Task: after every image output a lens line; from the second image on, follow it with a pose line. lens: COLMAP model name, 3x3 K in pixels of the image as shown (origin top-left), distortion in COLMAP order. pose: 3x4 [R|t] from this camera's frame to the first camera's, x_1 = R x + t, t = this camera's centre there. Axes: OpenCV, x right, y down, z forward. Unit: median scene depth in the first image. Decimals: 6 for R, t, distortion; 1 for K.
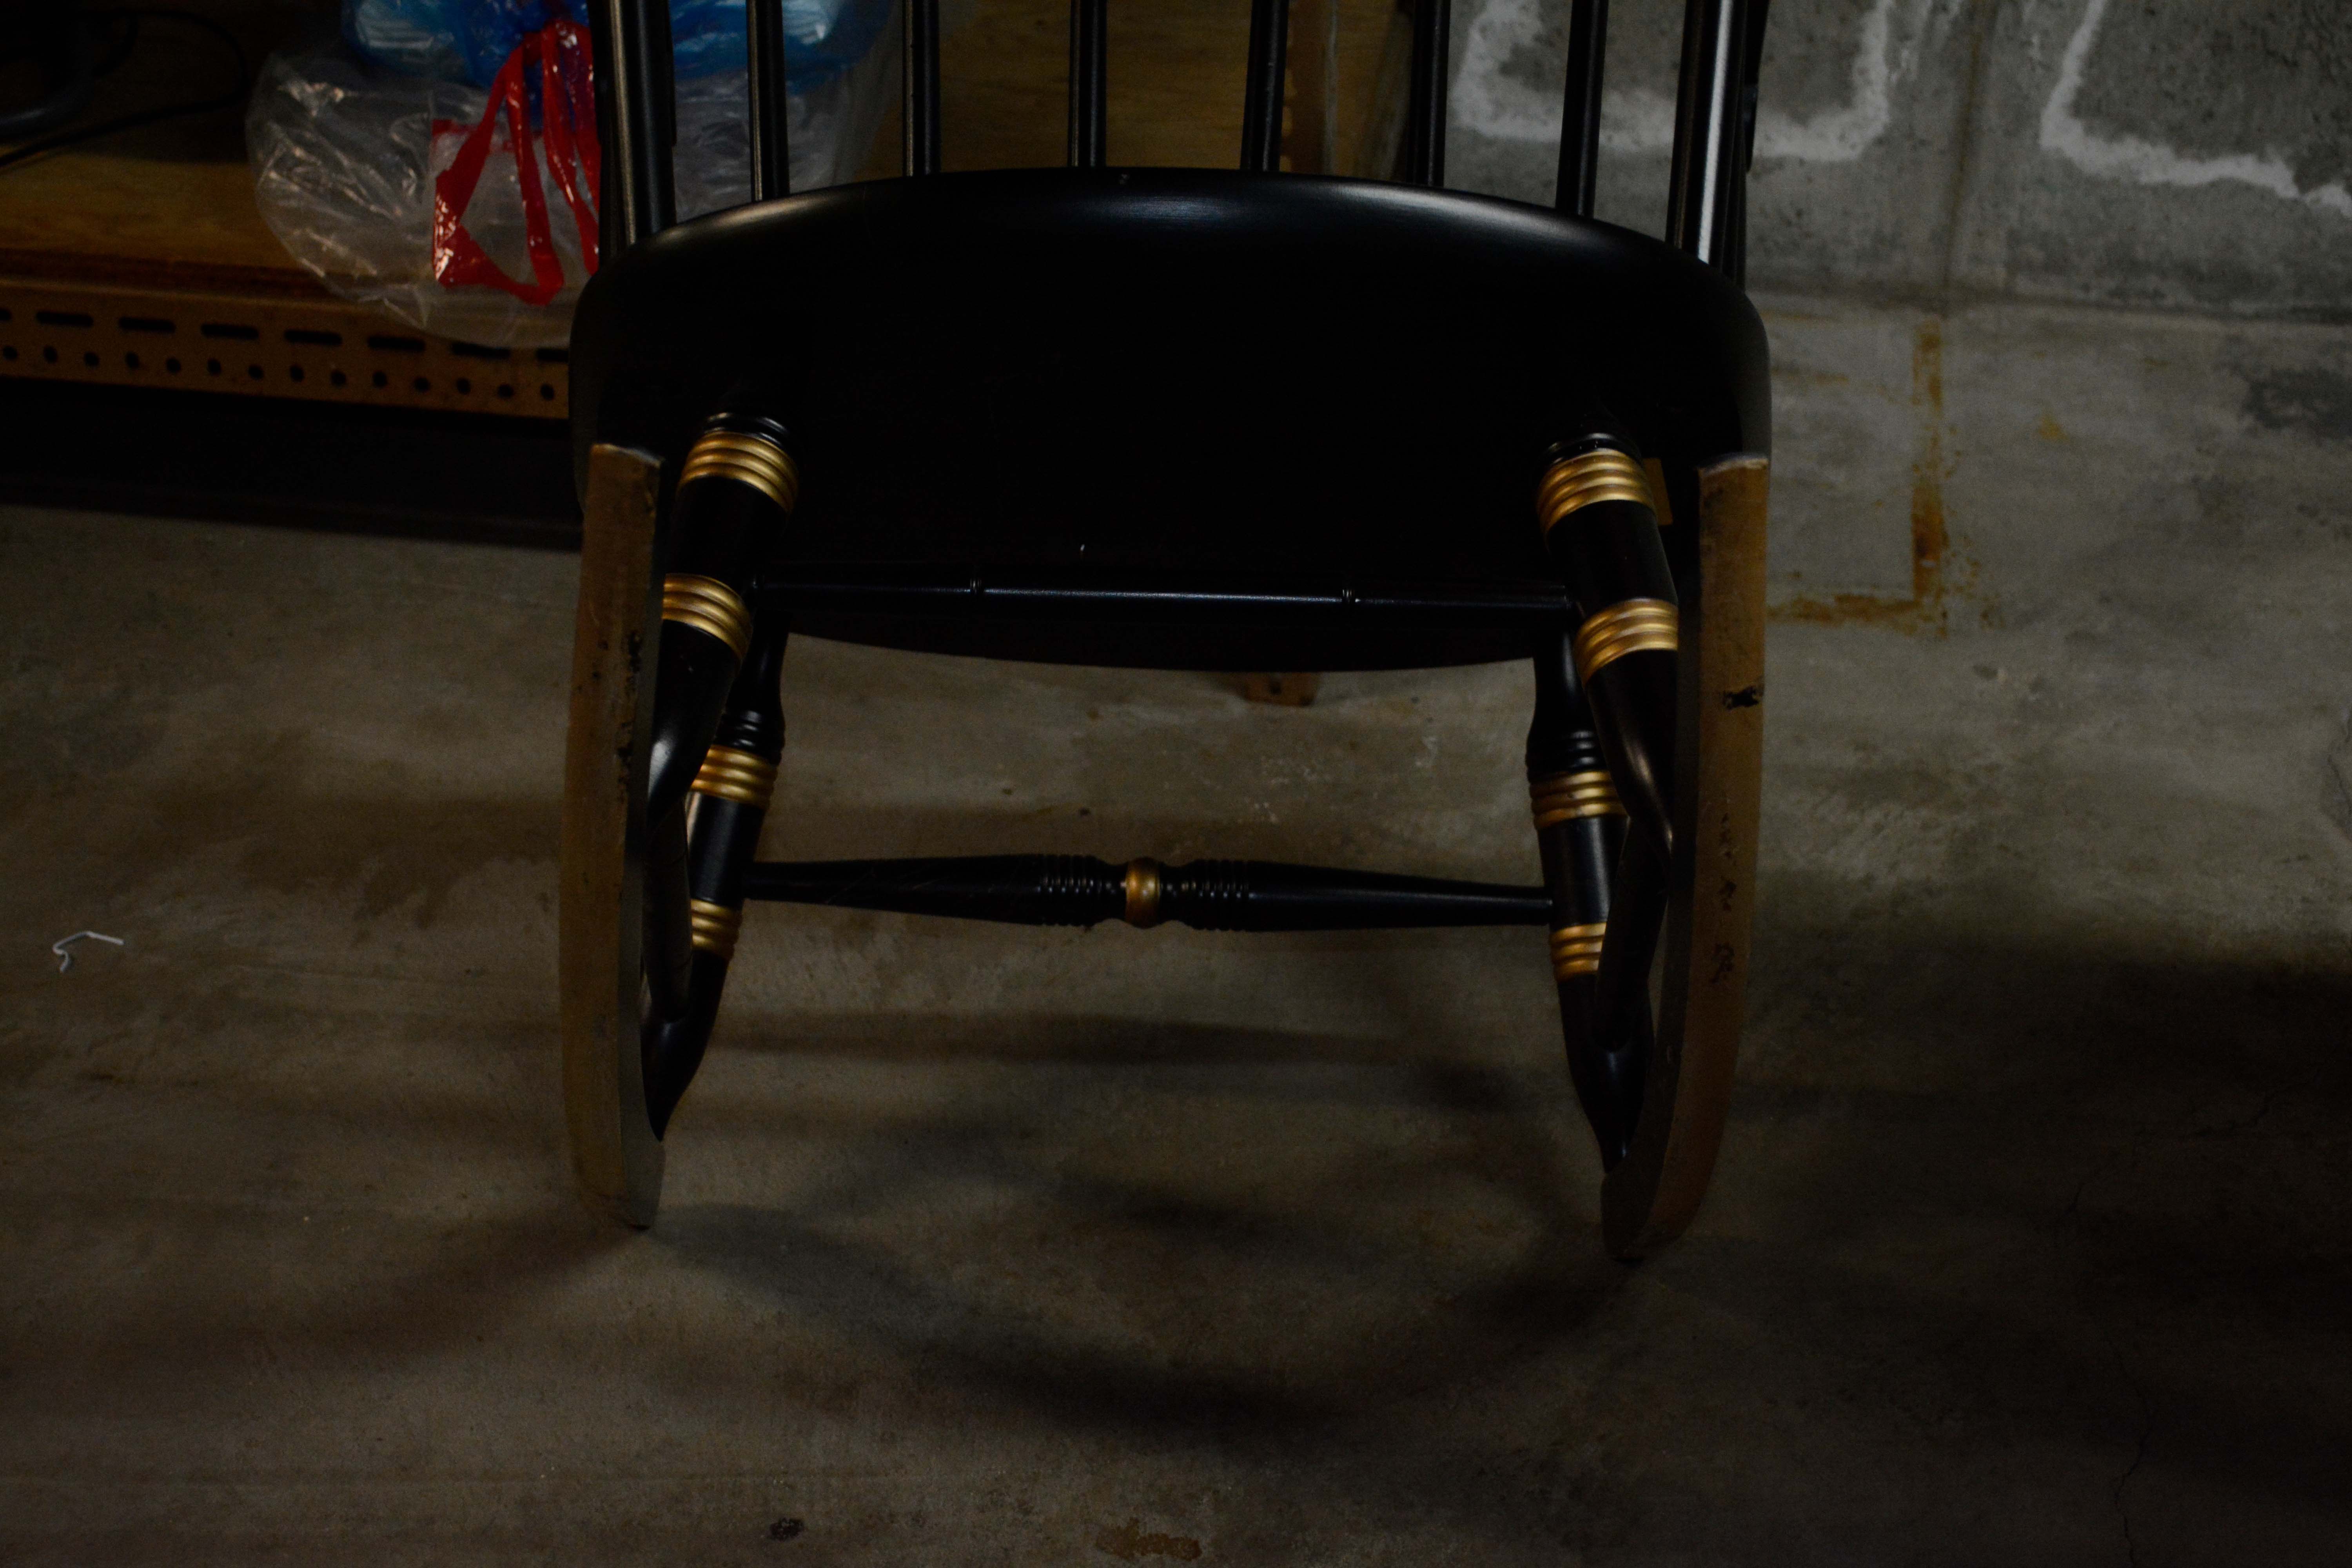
lens RADIAL K [[3661.8, 0, 1176.0], [0, 3661.8, 784.0], [0, 0, 1]] dist [-0.011537, -0.102461]
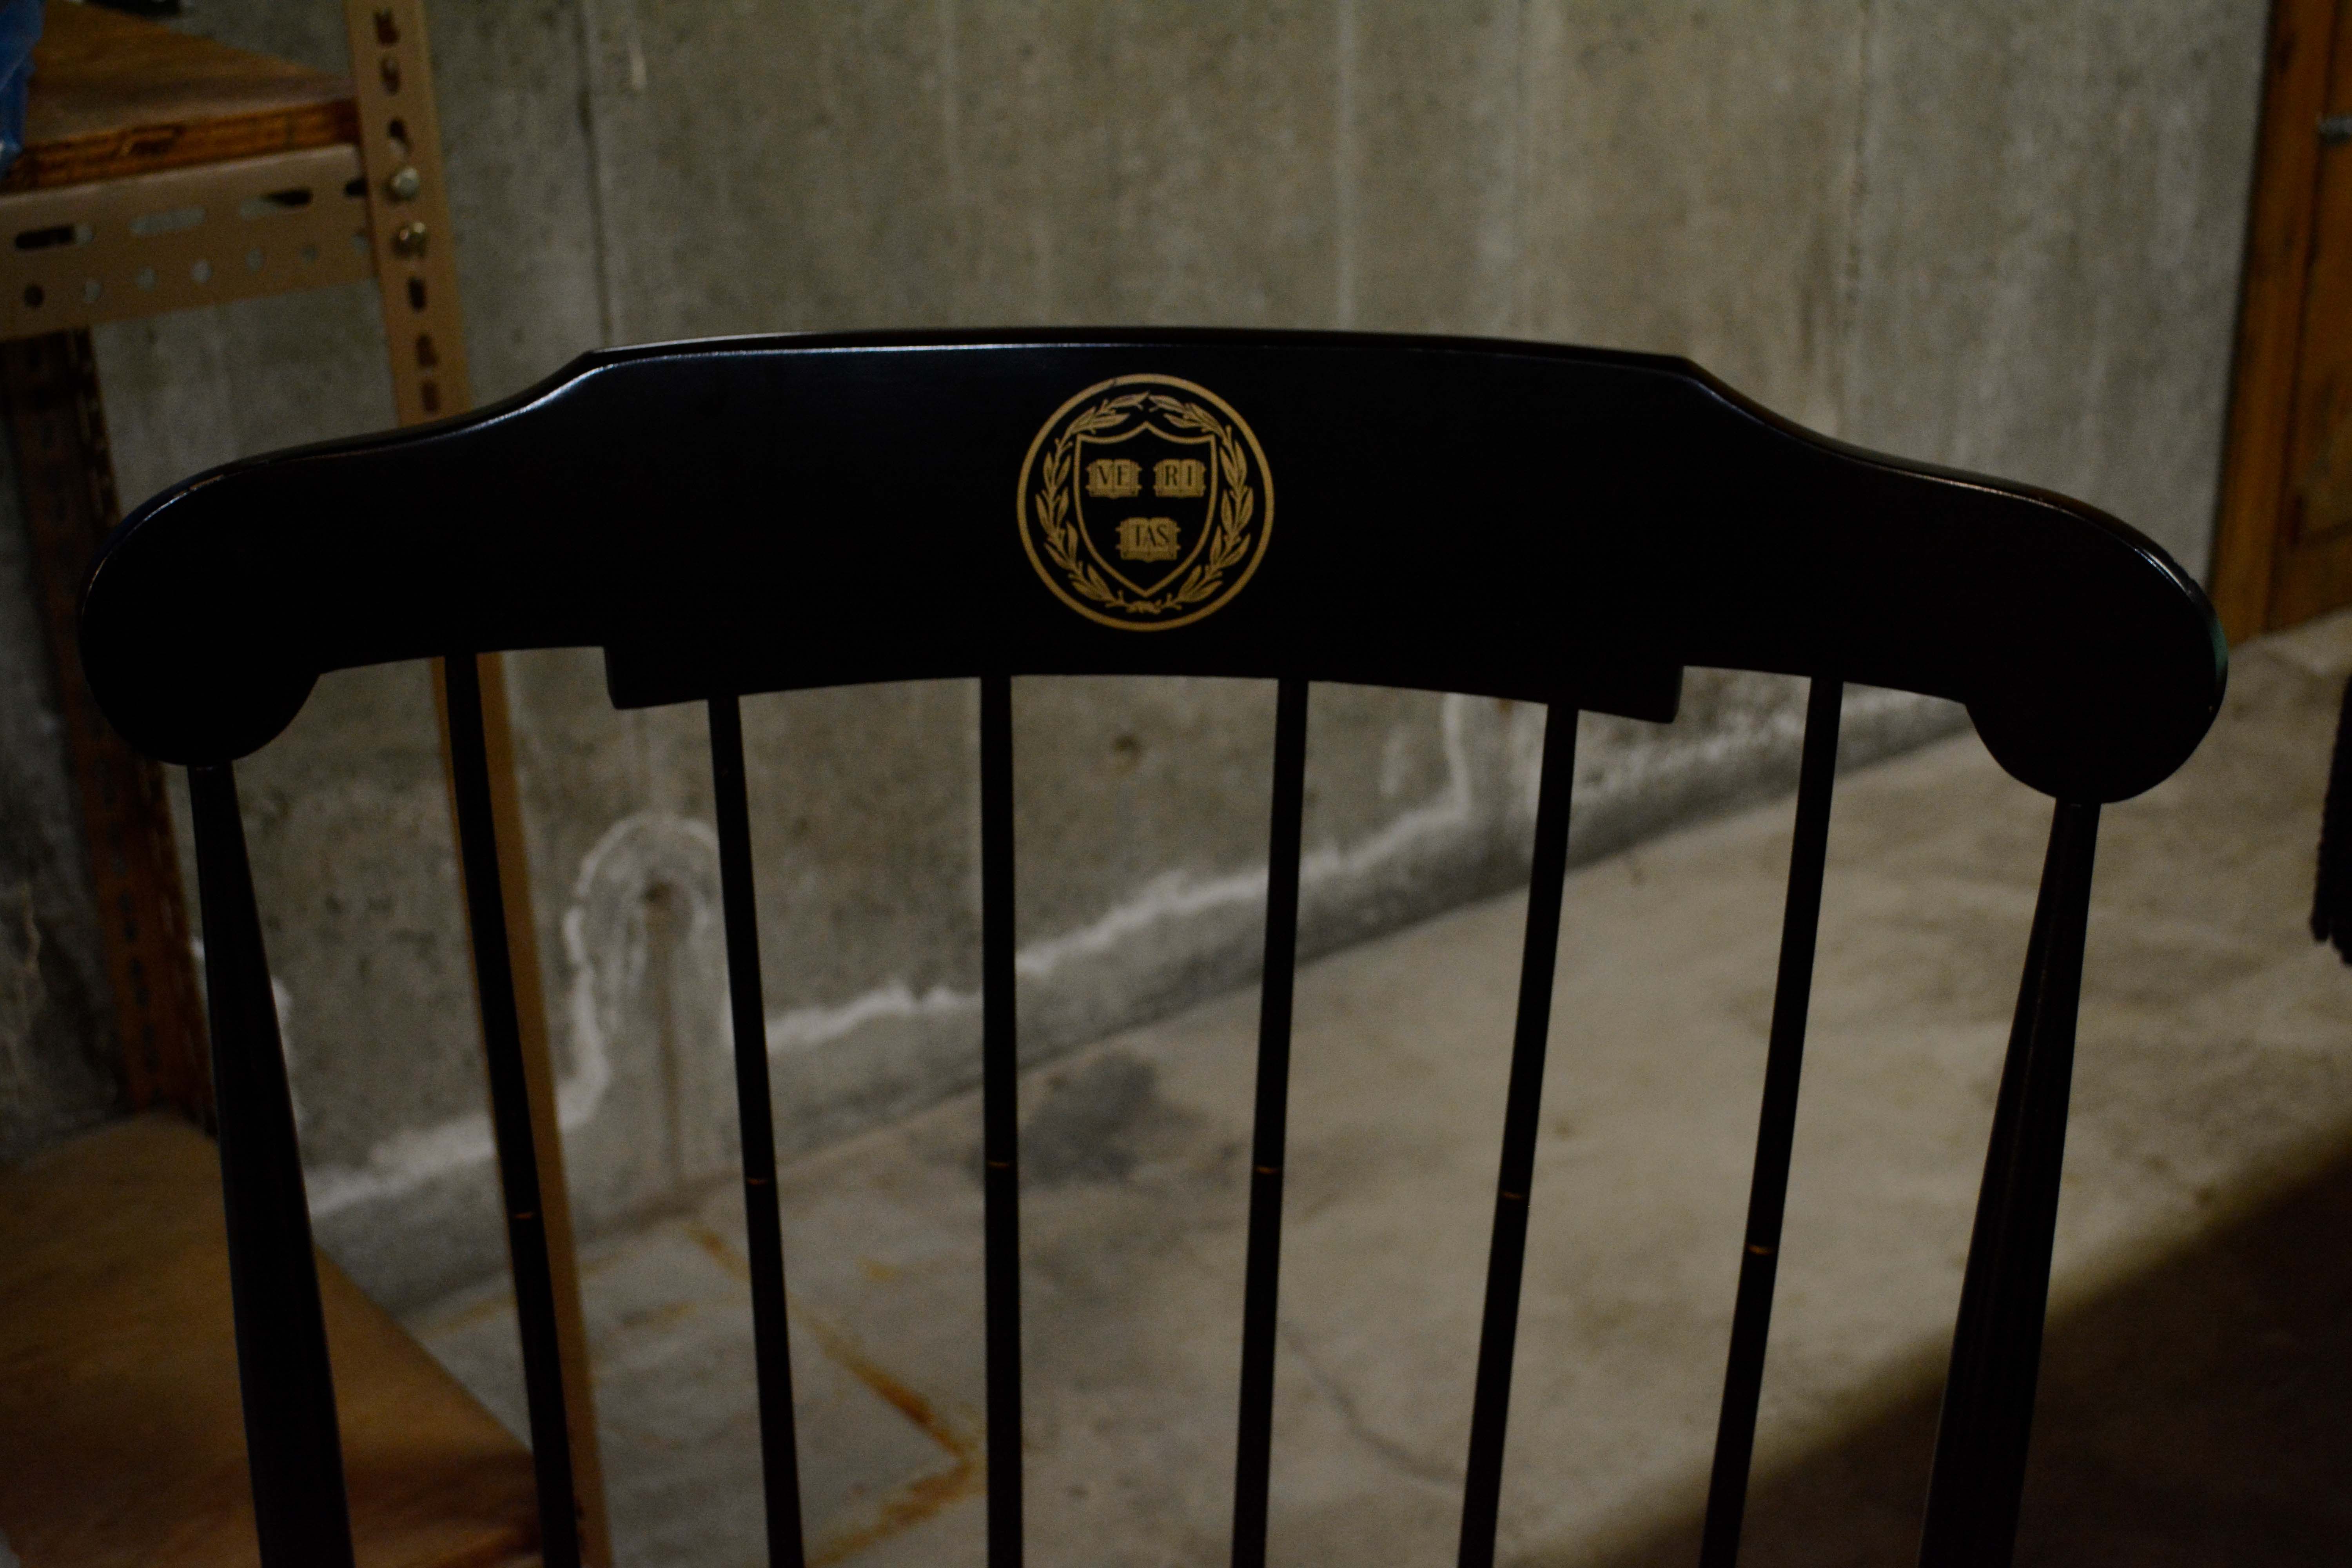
lens RADIAL K [[3019.2, 0, 1176.0], [0, 3019.2, 784.0], [0, 0, 1]] dist [-0.018897, -0.031901]
pose [[0.700860, -0.298022, 0.648057, -0.255764], [0.417756, 0.907912, -0.034273, -0.159220], [-0.578165, 0.294751, 0.760820, 0.174463]]
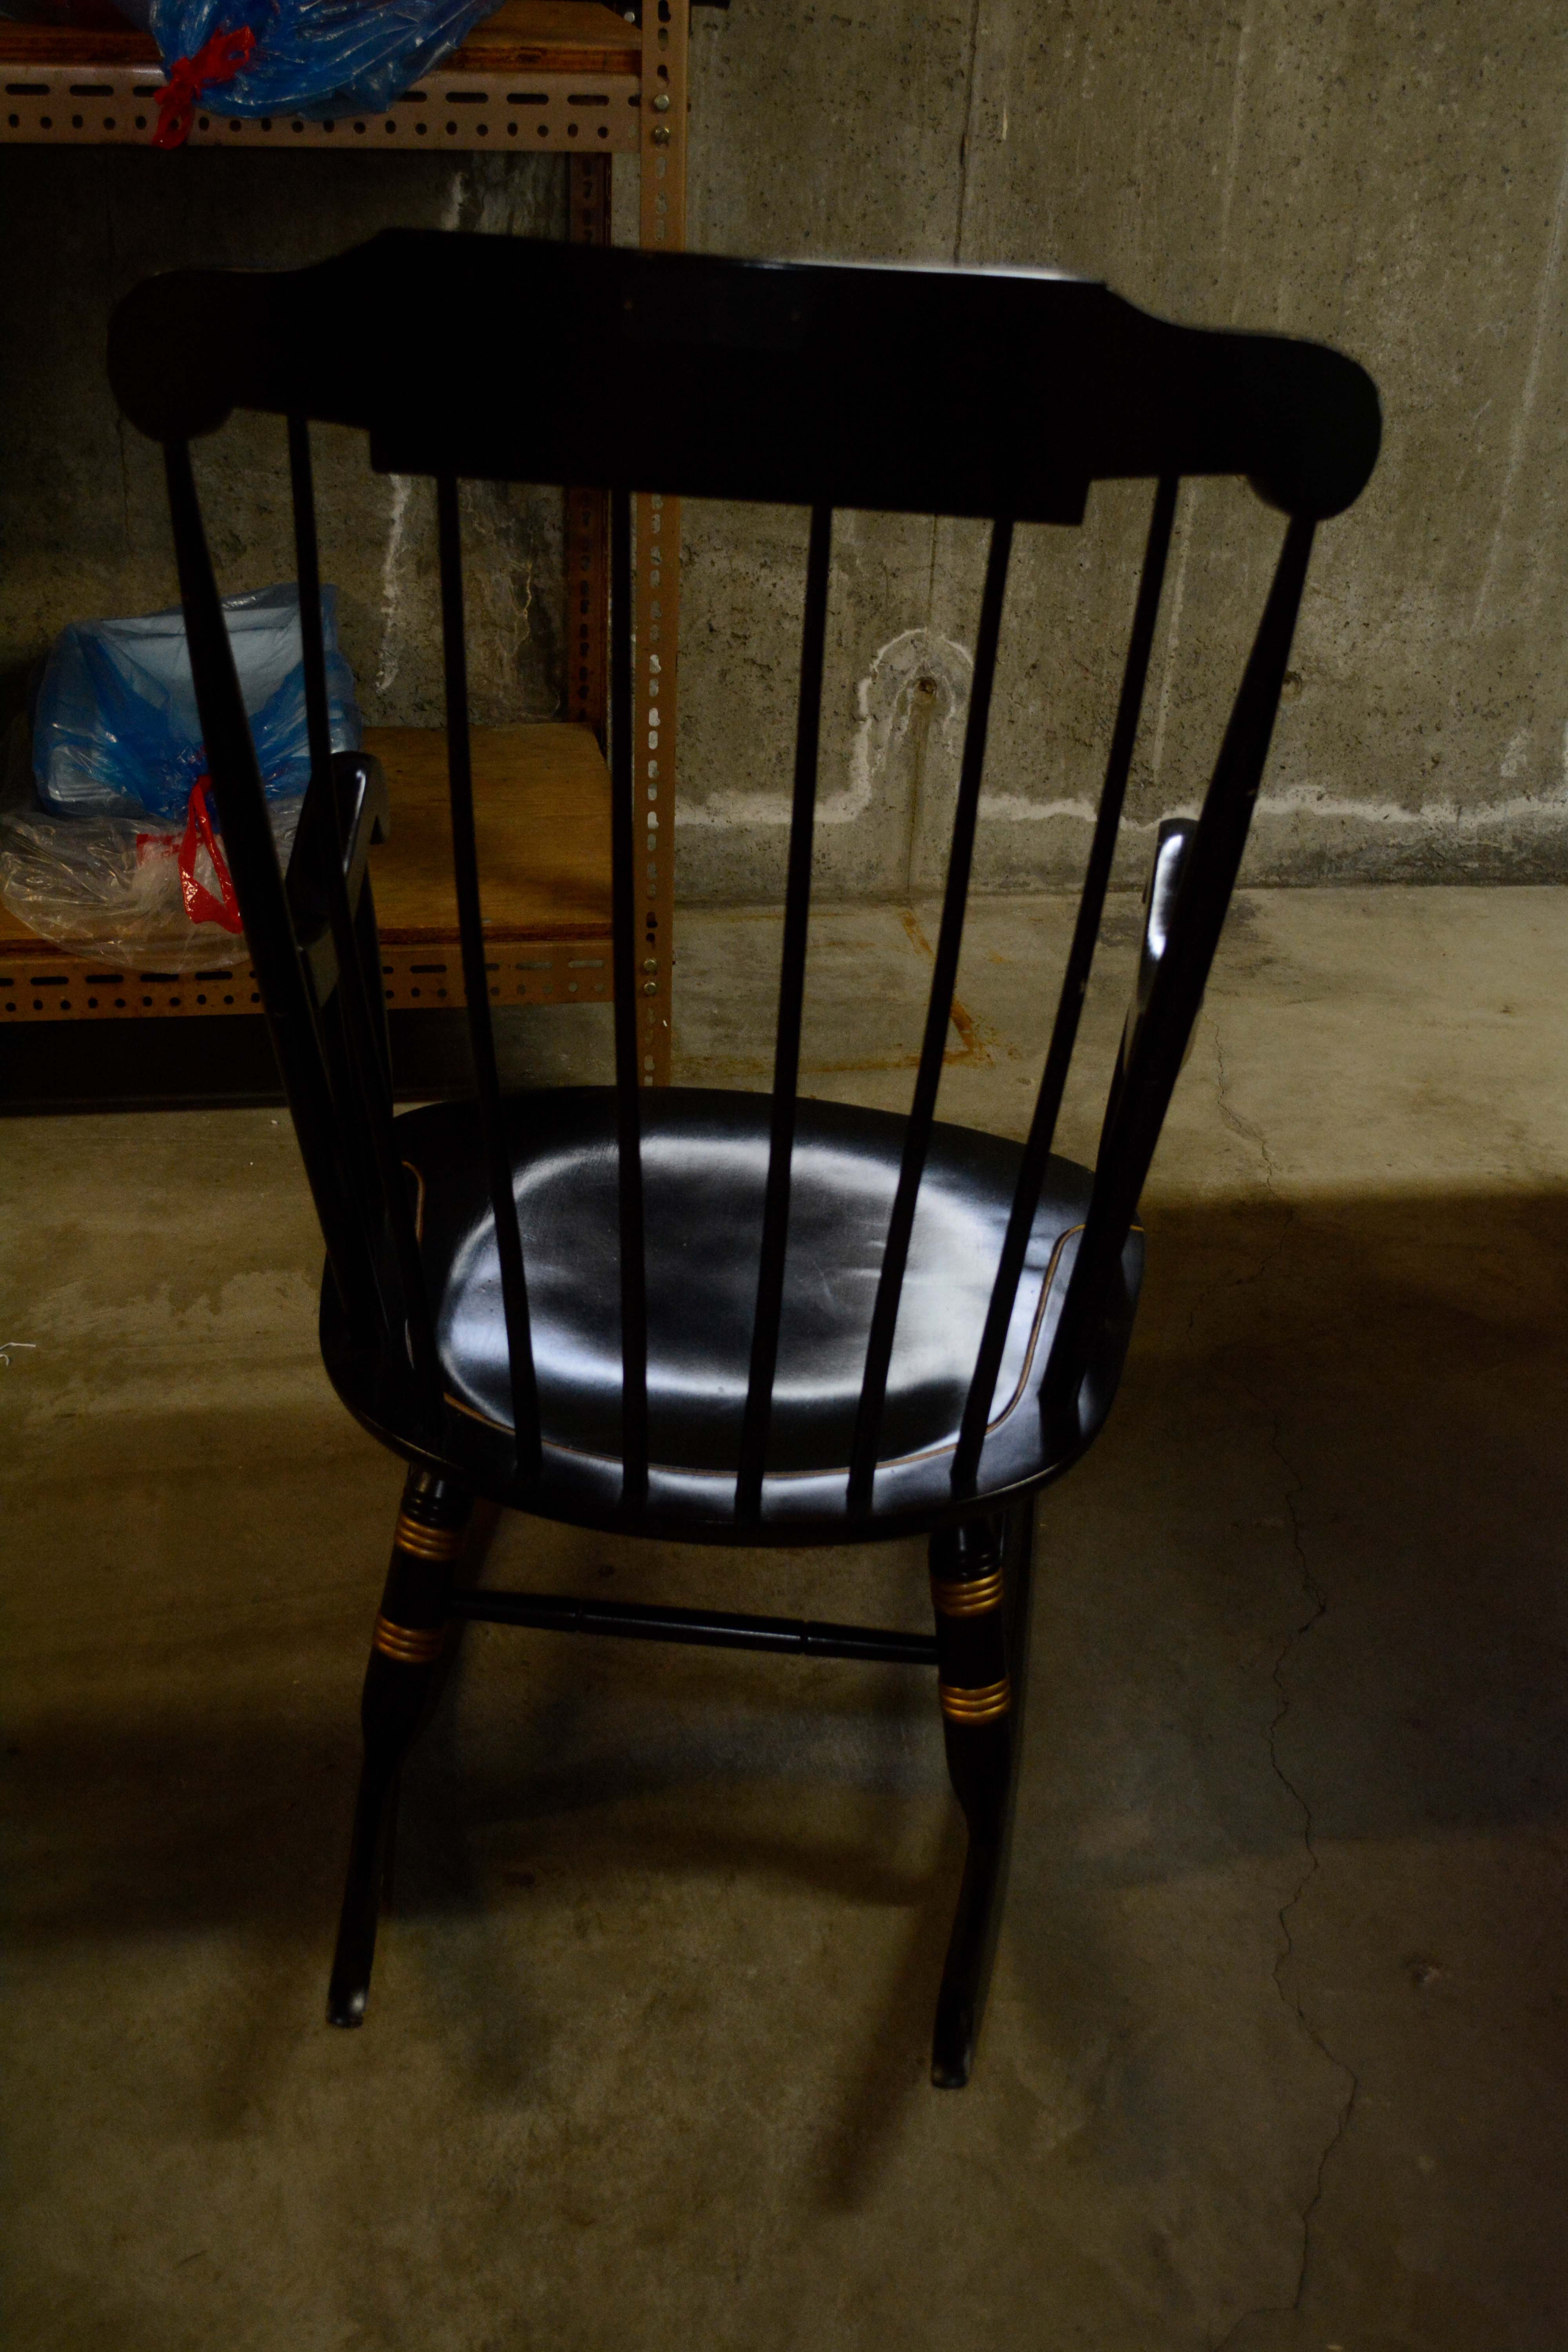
lens RADIAL K [[2583.3, 0, 784.0], [0, 2583.3, 1176.0], [0, 0, 1]] dist [-0.064542, 0.050598]
pose [[0.950877, -0.118251, 0.286095, -0.213891], [0.140511, 0.988350, -0.058497, 0.060637], [-0.275845, 0.095823, 0.956414, -0.132483]]
